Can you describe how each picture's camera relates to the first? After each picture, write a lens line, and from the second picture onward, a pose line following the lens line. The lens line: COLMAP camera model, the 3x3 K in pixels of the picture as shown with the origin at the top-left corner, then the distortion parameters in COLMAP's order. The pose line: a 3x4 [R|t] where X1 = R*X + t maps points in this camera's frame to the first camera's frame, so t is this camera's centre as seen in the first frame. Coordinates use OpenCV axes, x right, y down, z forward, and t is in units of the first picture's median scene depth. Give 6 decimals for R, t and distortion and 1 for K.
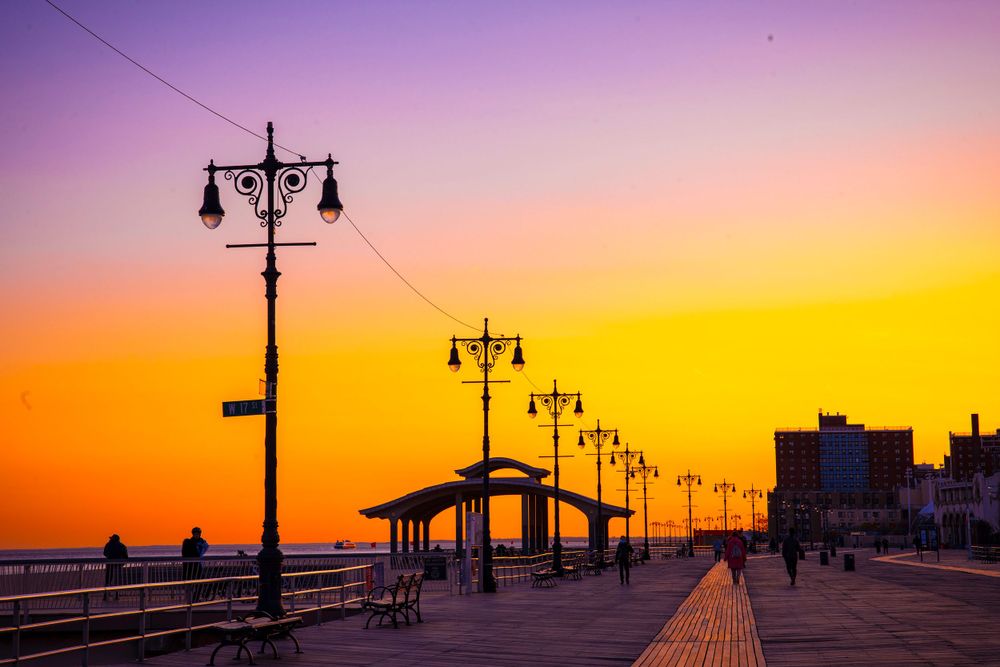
lens RADIAL K [[1966.2, 0, 500.6], [0, 1966.2, 333.4], [0, 0, 1]] dist [0.039202, 0.000000]
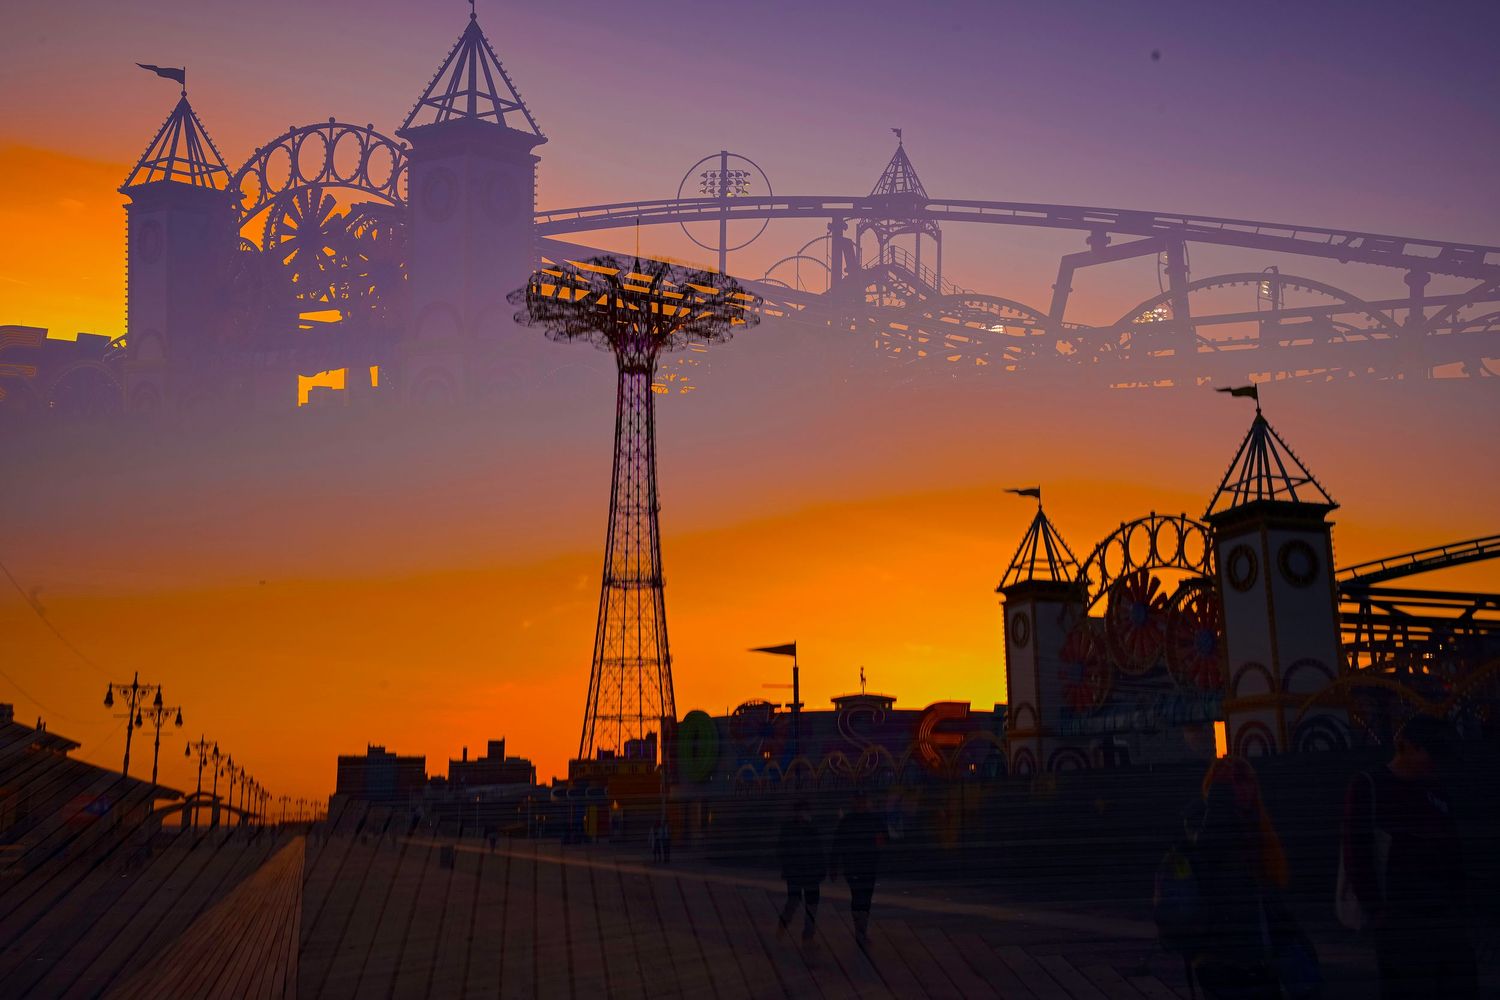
lens RADIAL K [[1463.9, 0, 756.6], [0, 1463.9, 508.5], [0, 0, 1]] dist [0.026453, 0.000000]
pose [[0.917634, 0.081581, 0.388963, -0.024557], [-0.038260, 0.992293, -0.117861, -0.021447], [-0.395580, 0.093271, 0.913683, -0.215650]]
